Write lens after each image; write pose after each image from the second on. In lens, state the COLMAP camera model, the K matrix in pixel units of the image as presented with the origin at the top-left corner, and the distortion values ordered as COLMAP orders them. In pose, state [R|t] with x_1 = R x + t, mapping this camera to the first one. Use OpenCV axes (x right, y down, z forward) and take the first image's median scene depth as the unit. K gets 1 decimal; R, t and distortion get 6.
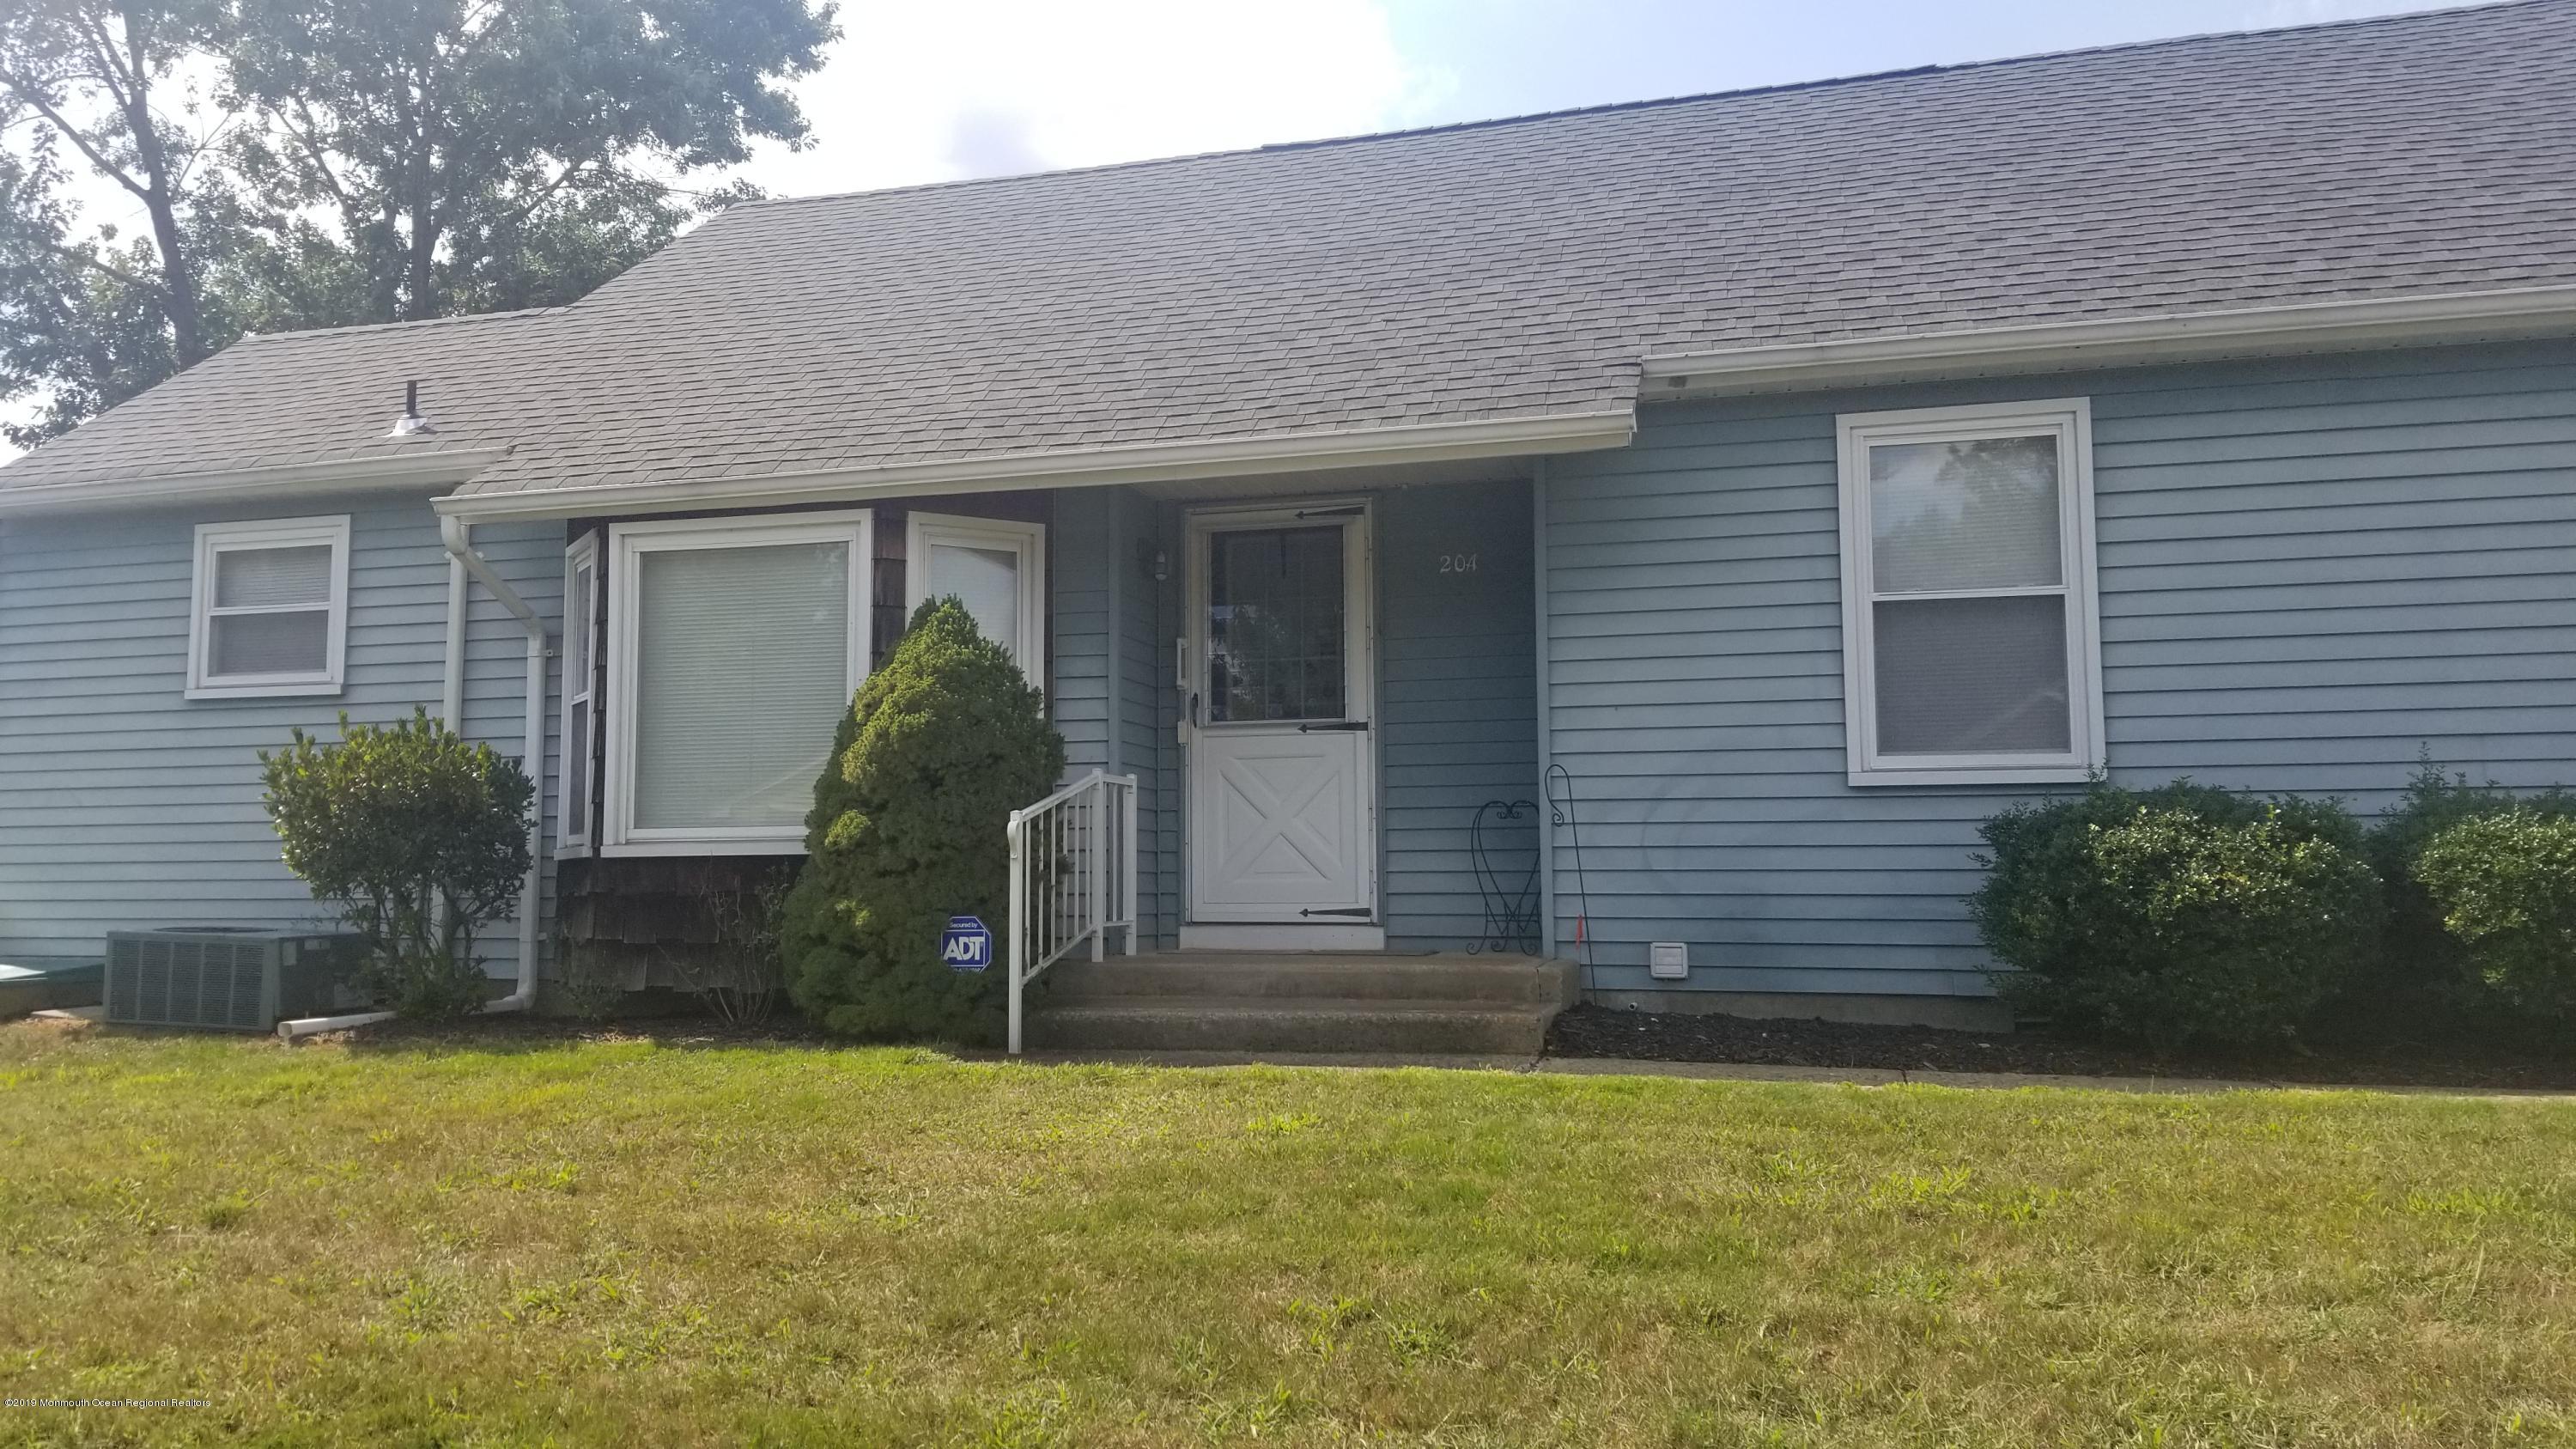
lens RADIAL K [[2087.7, 0, 1285.7], [0, 2087.7, 672.5], [0, 0, 1]] dist [0.102420, -0.001131]
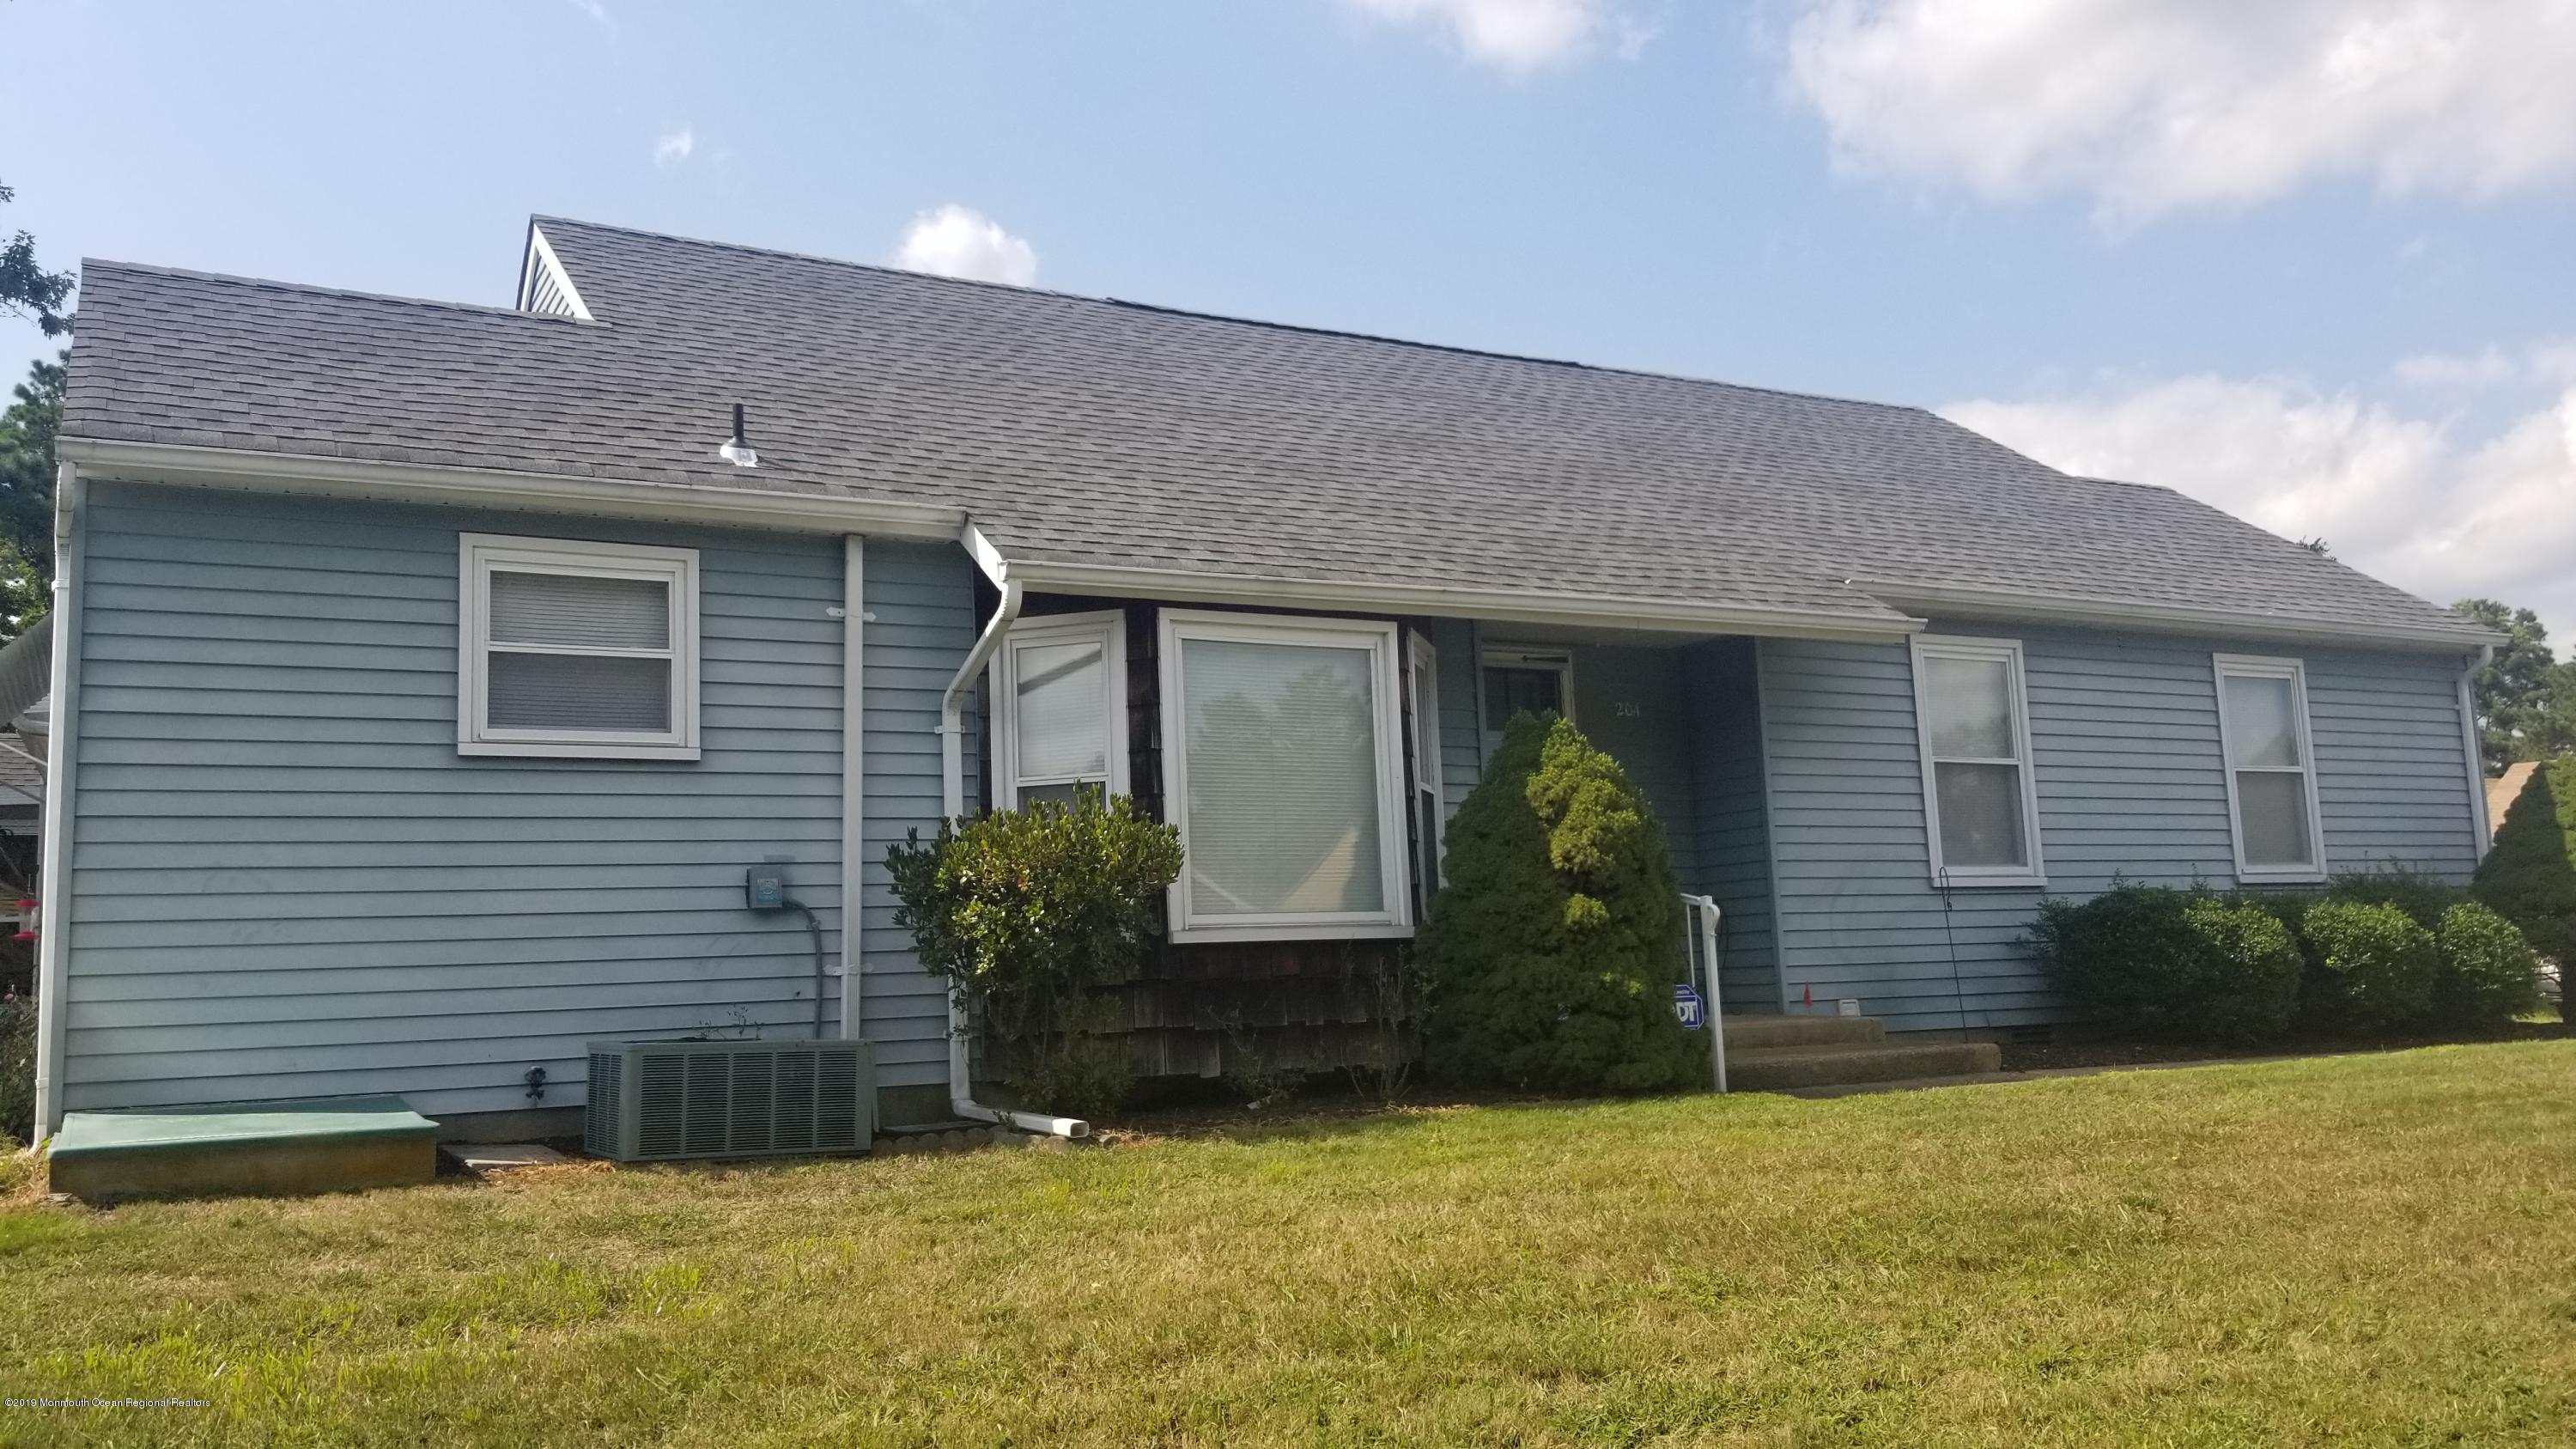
lens RADIAL K [[2087.7, 0, 1285.7], [0, 2087.7, 672.5], [0, 0, 1]] dist [0.102420, -0.001131]
pose [[0.679818, 0.086940, 0.728209, -1.065322], [-0.040046, 0.995868, -0.081511, 0.040827], [-0.732286, 0.026251, 0.680491, 0.307421]]
